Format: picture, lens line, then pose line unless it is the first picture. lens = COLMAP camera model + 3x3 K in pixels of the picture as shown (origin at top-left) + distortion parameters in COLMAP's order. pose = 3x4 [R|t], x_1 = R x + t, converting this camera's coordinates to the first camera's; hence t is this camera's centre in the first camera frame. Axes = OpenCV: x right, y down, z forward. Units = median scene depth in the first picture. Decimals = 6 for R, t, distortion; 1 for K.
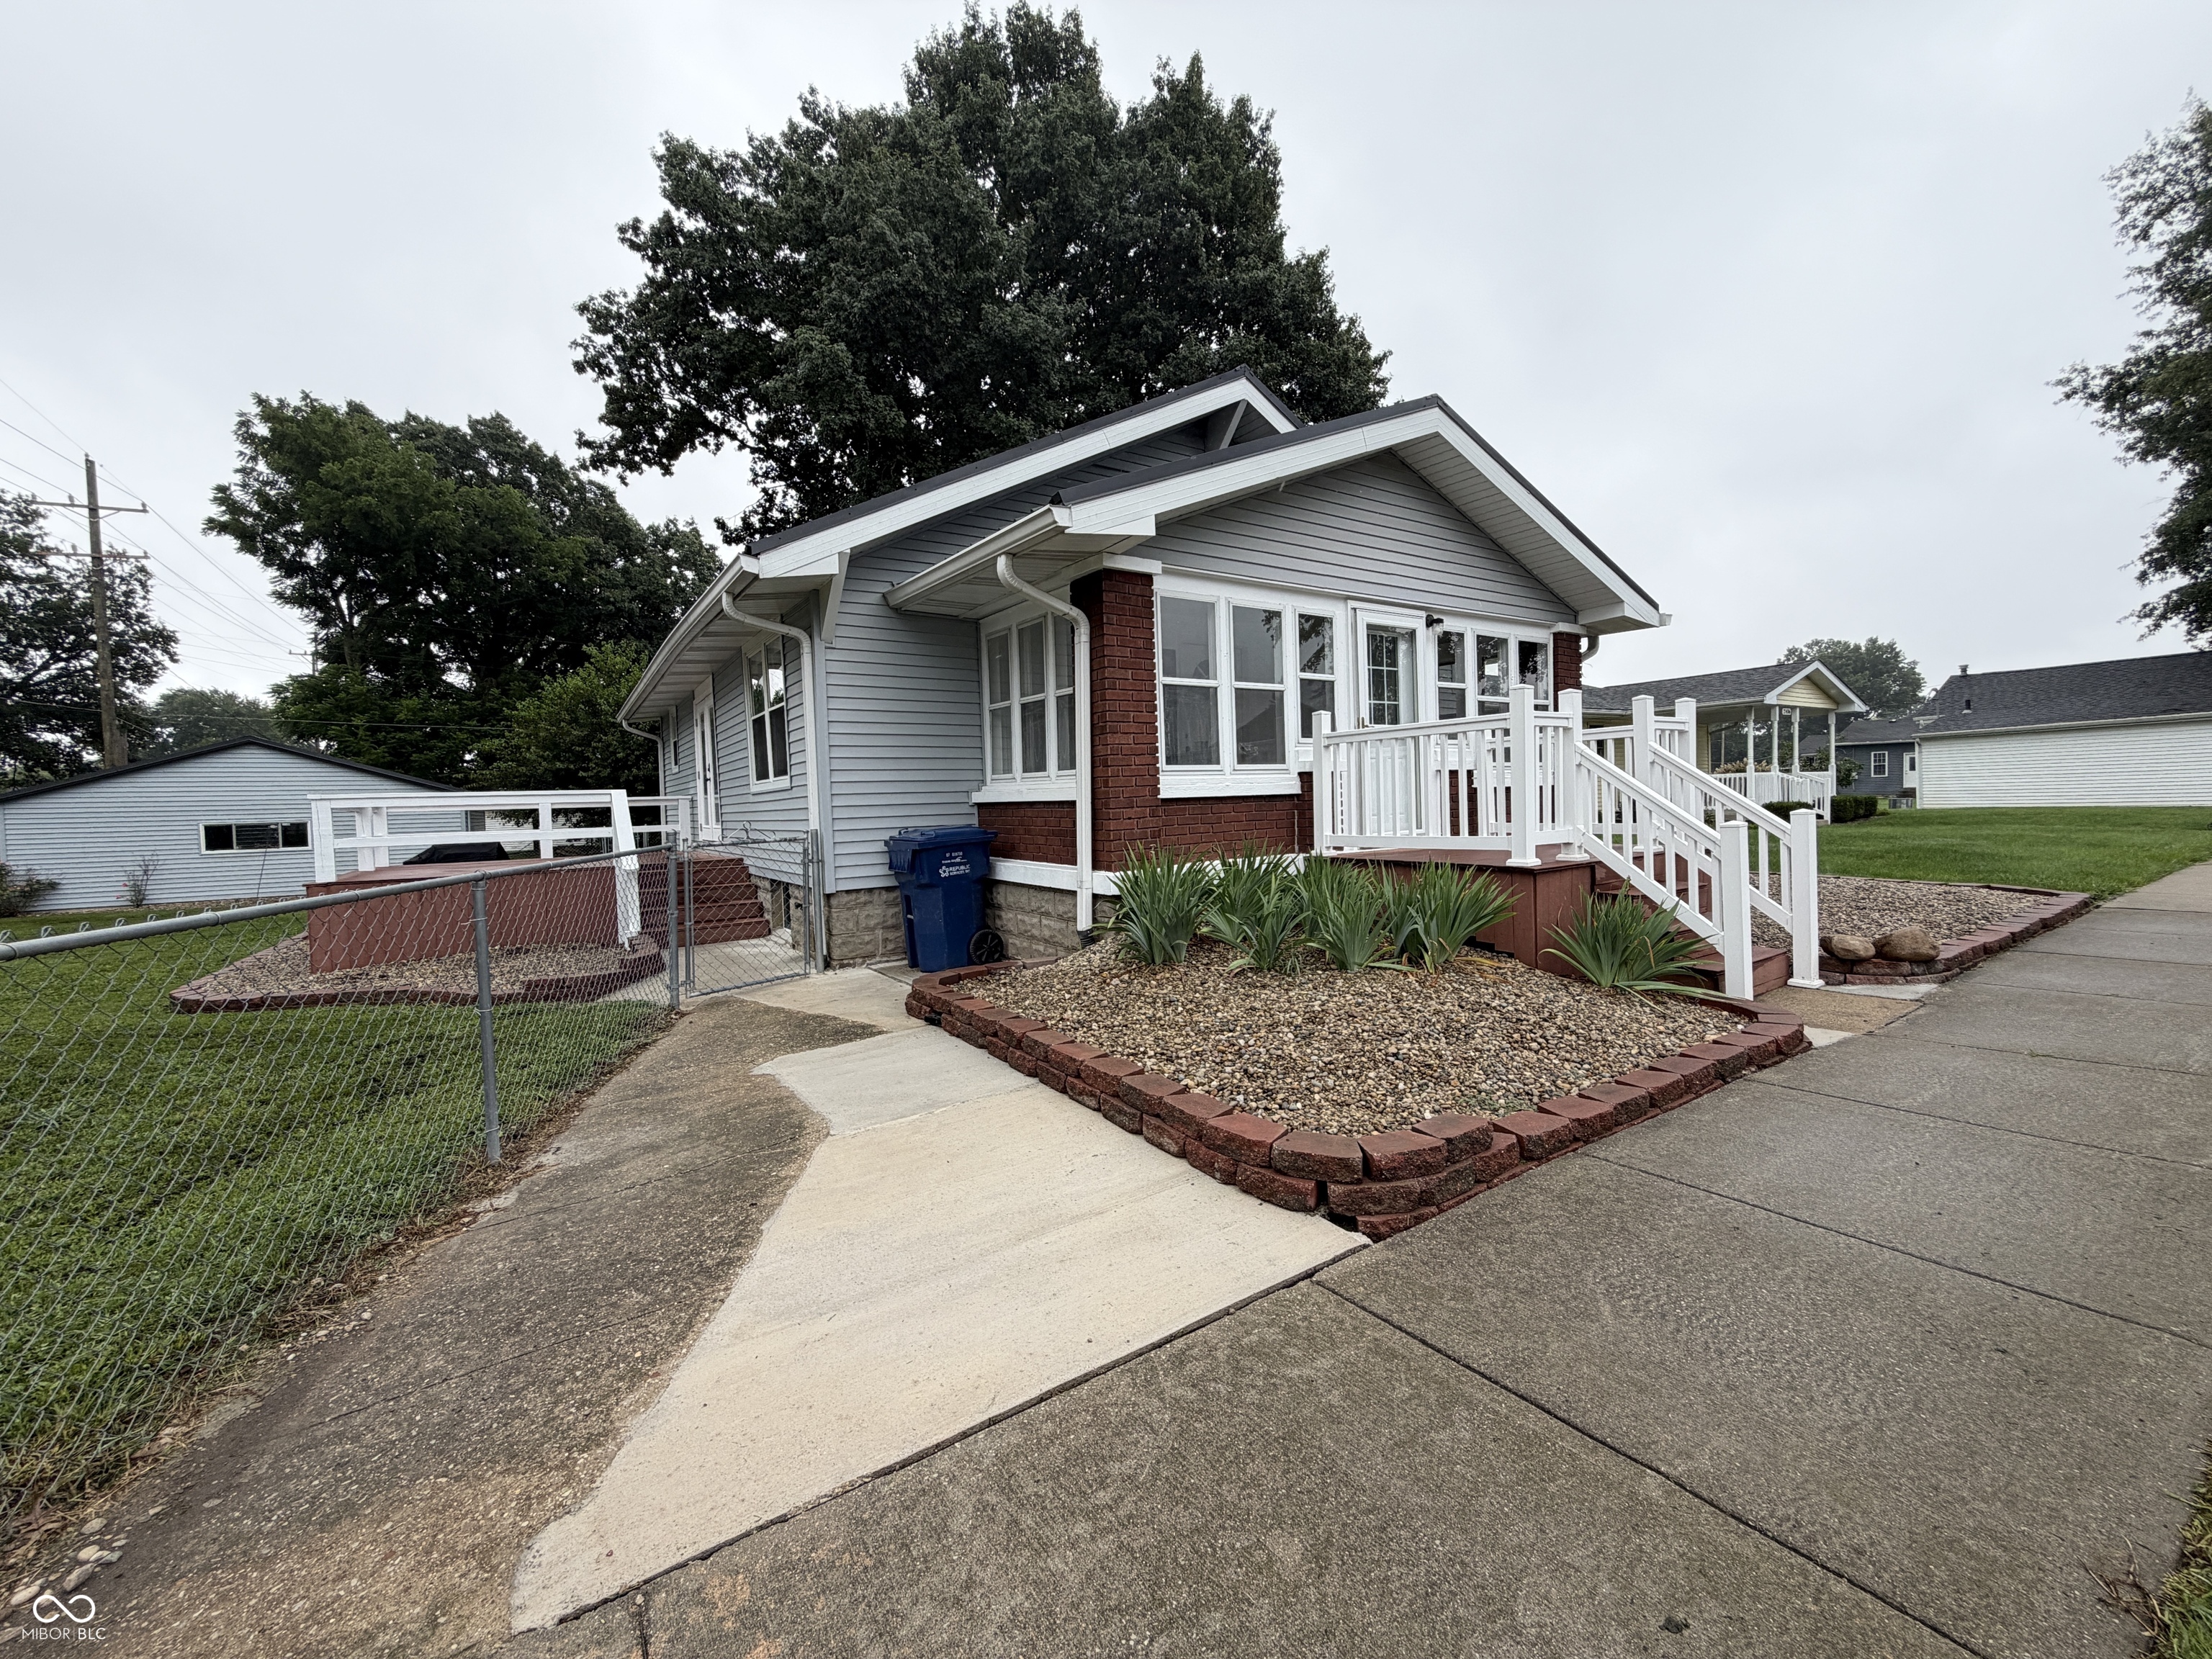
lens RADIAL K [[892.5, 0, 1098.4], [0, 892.5, 827.2], [0, 0, 1]] dist [-0.000177, -0.000200]
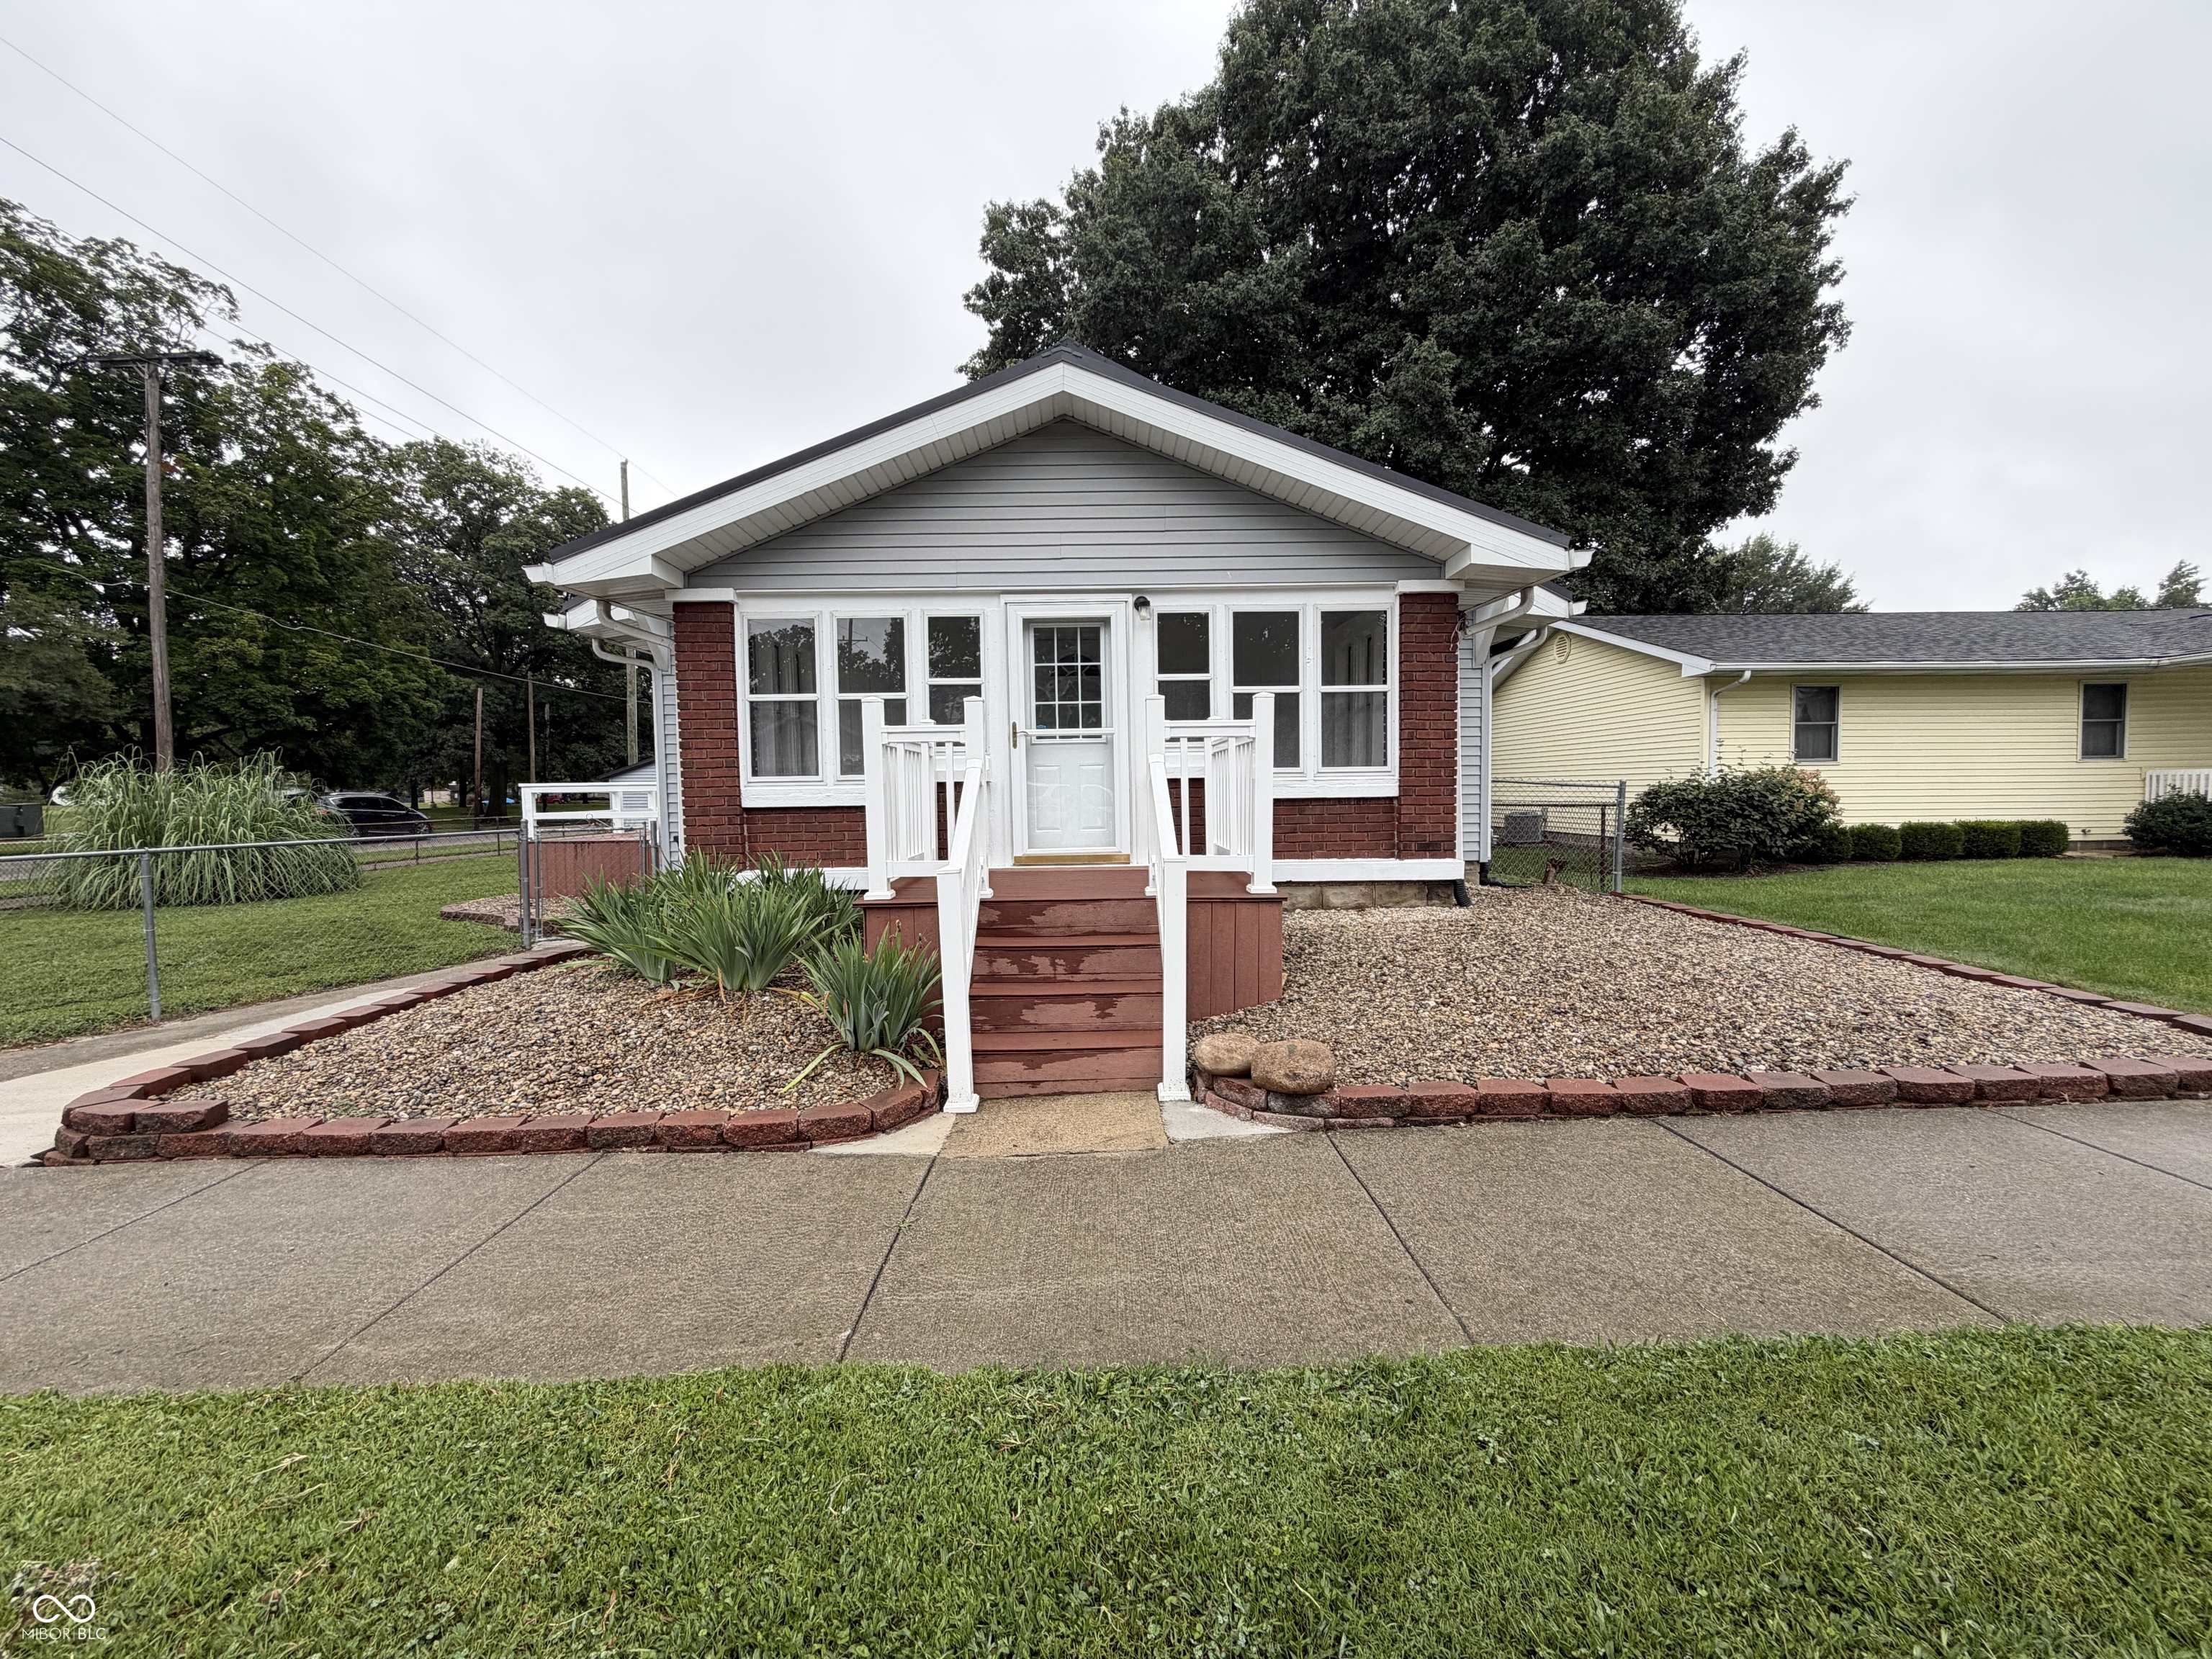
lens RADIAL K [[889.8, 0, 1106.0], [0, 889.8, 829.5], [0, 0, 1]] dist [-0.000759, 0.000007]
pose [[0.839961, 0.045735, -0.540715, 0.719185], [-0.028658, 0.998790, 0.039962, -0.042771], [0.541889, -0.018070, 0.840256, 0.231834]]
